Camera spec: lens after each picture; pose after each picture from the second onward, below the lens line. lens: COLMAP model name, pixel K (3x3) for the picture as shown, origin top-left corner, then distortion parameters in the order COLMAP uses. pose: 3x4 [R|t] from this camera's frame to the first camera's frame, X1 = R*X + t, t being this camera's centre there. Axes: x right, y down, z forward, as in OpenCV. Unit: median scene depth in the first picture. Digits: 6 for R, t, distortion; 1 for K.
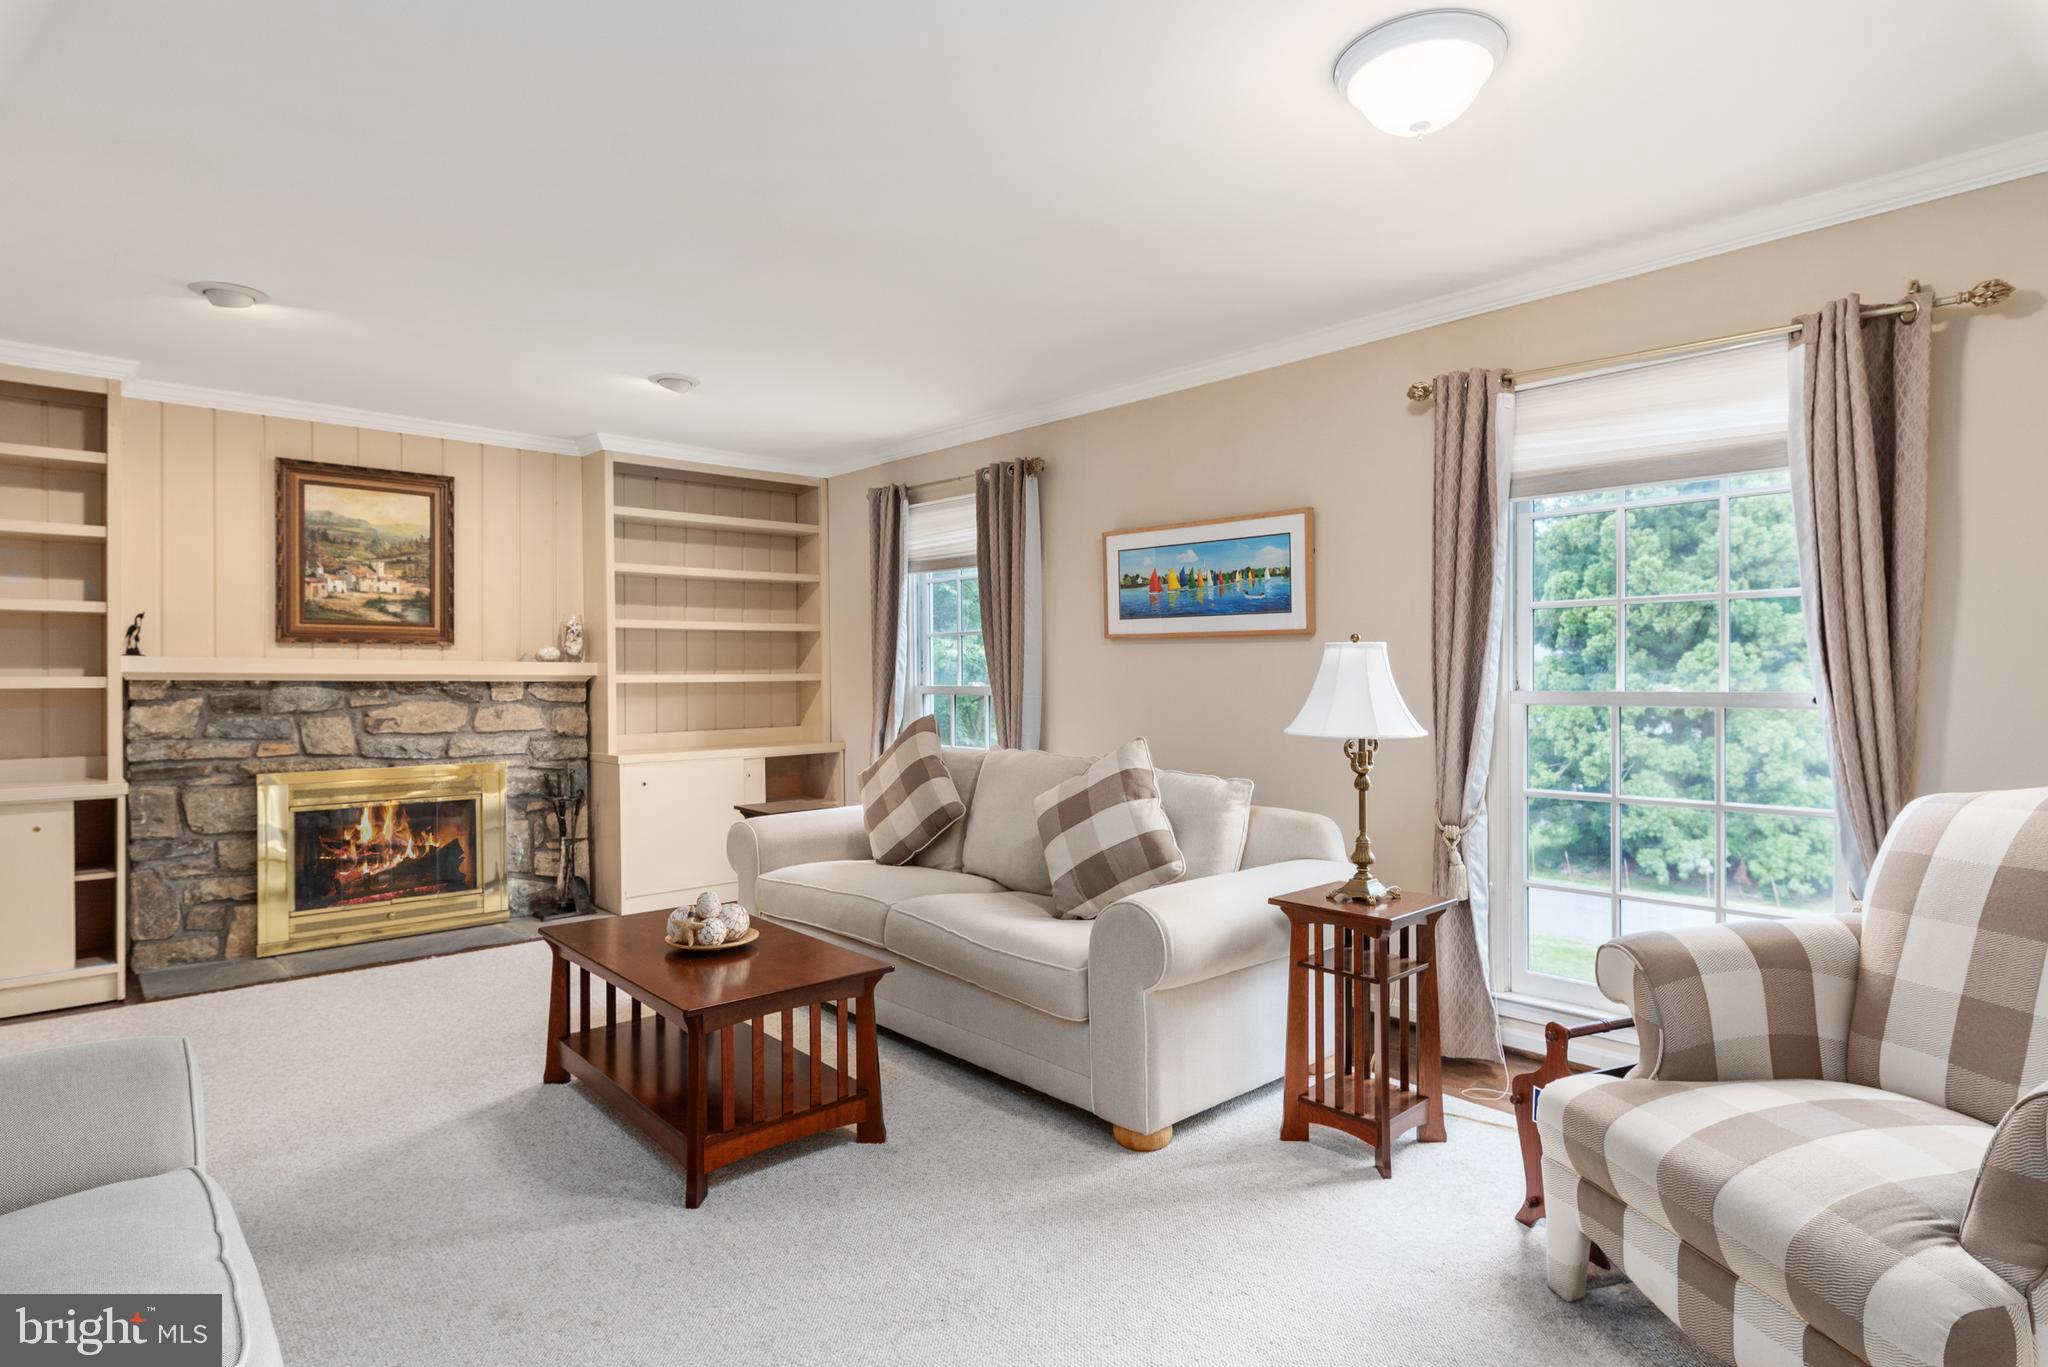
lens RADIAL K [[1088.8, 0, 1038.2], [0, 1088.8, 675.7], [0, 0, 1]] dist [0.000127, -0.001428]
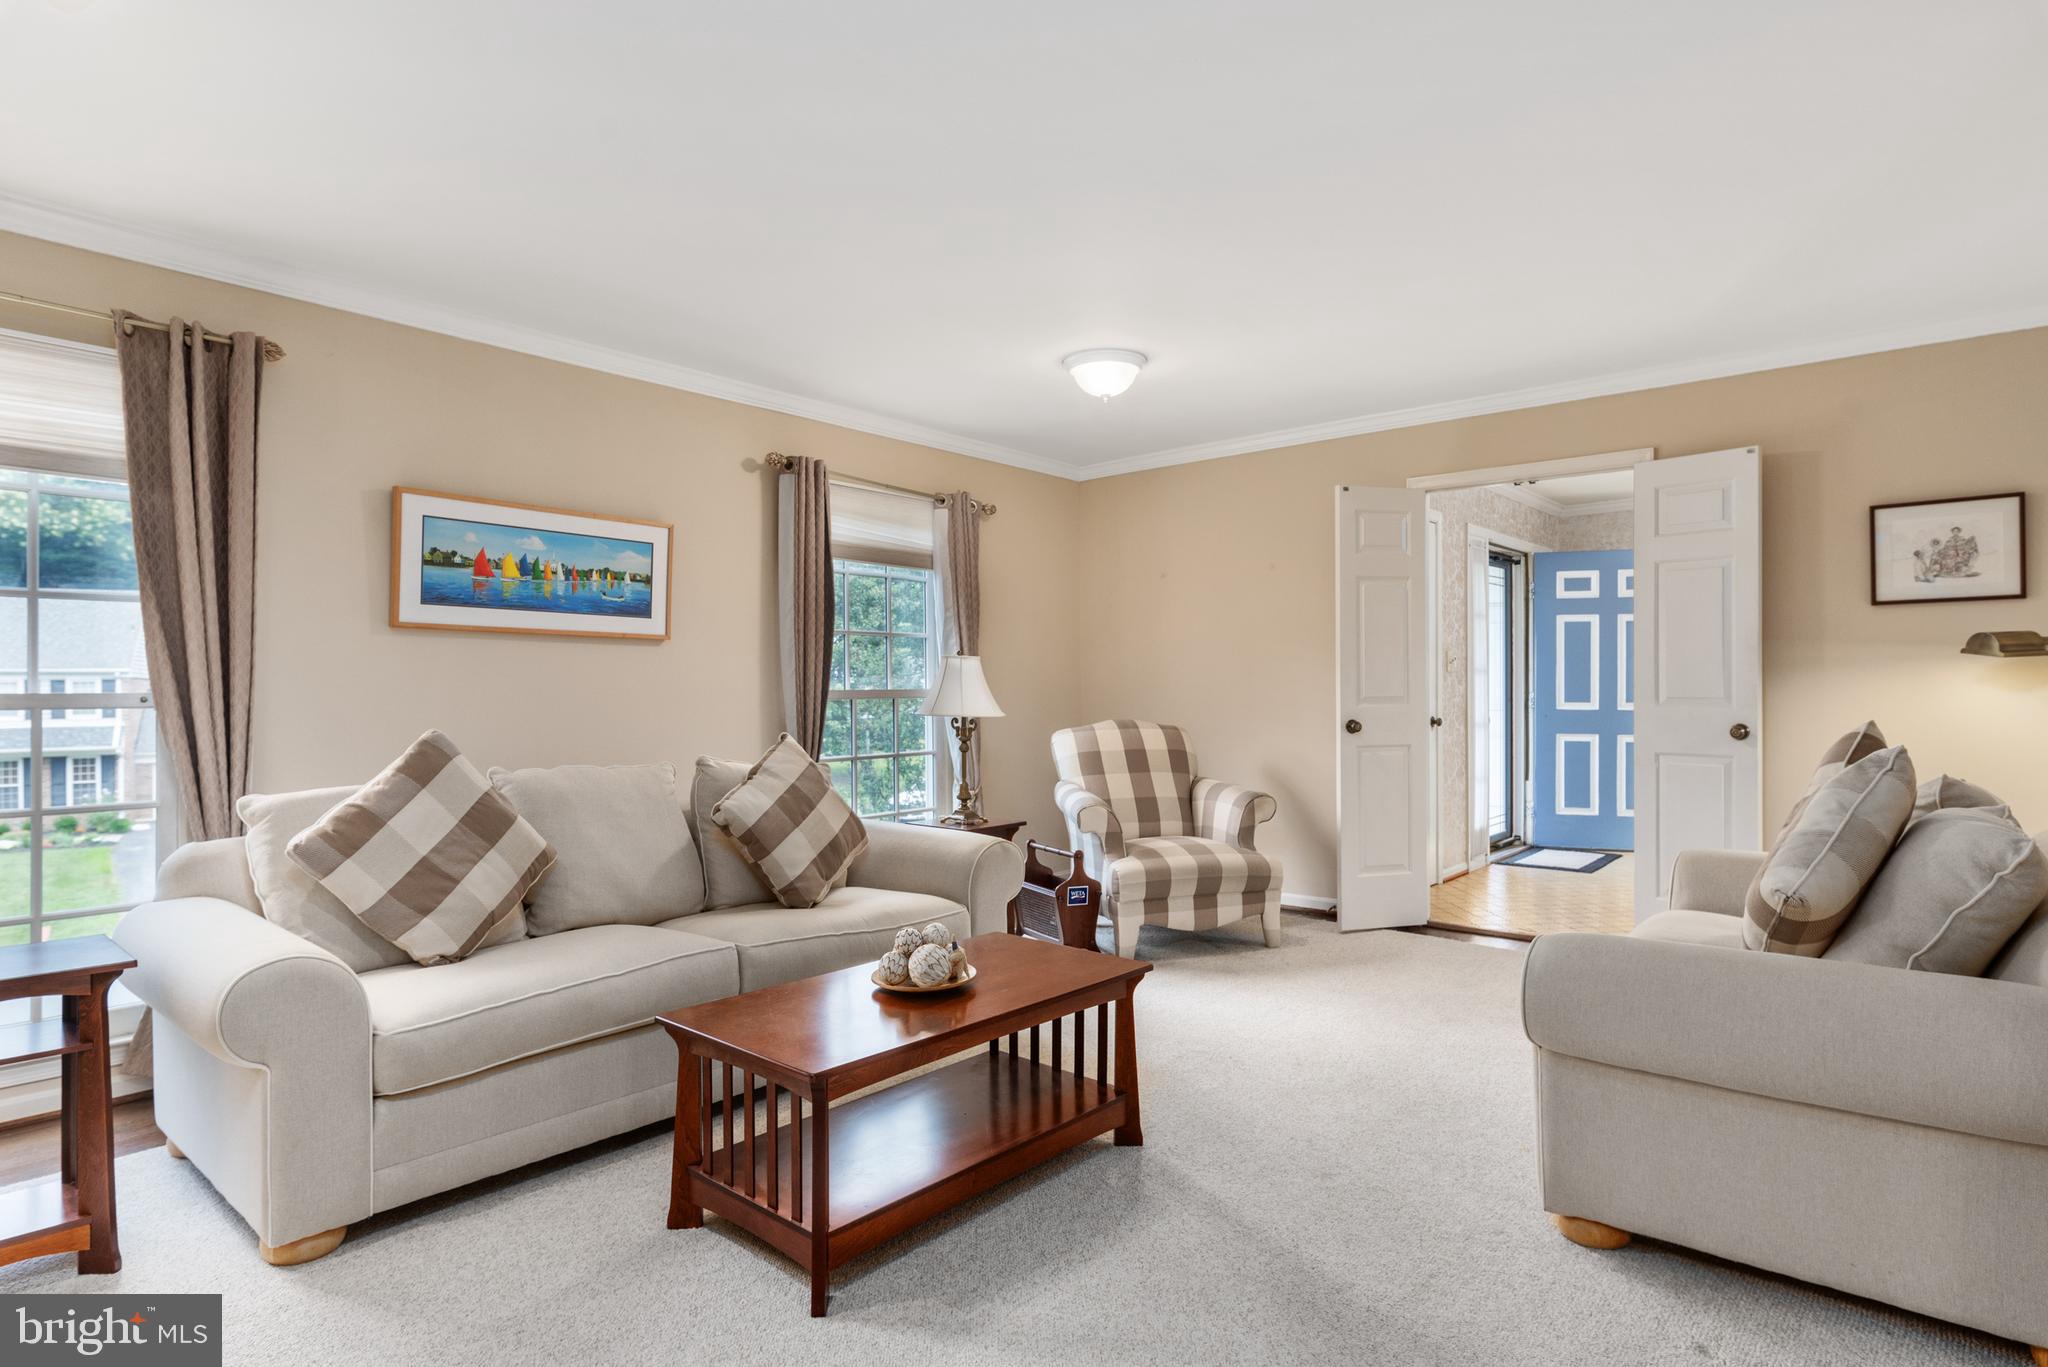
lens RADIAL K [[1088.8, 0, 1033.0], [0, 1088.8, 688.3], [0, 0, 1]] dist [0.000127, -0.001428]
pose [[-0.126208, -0.000730, 0.992004, -0.846056], [-0.001173, 0.999999, 0.000586, 0.009117], [-0.992003, -0.001090, -0.126209, 0.743624]]
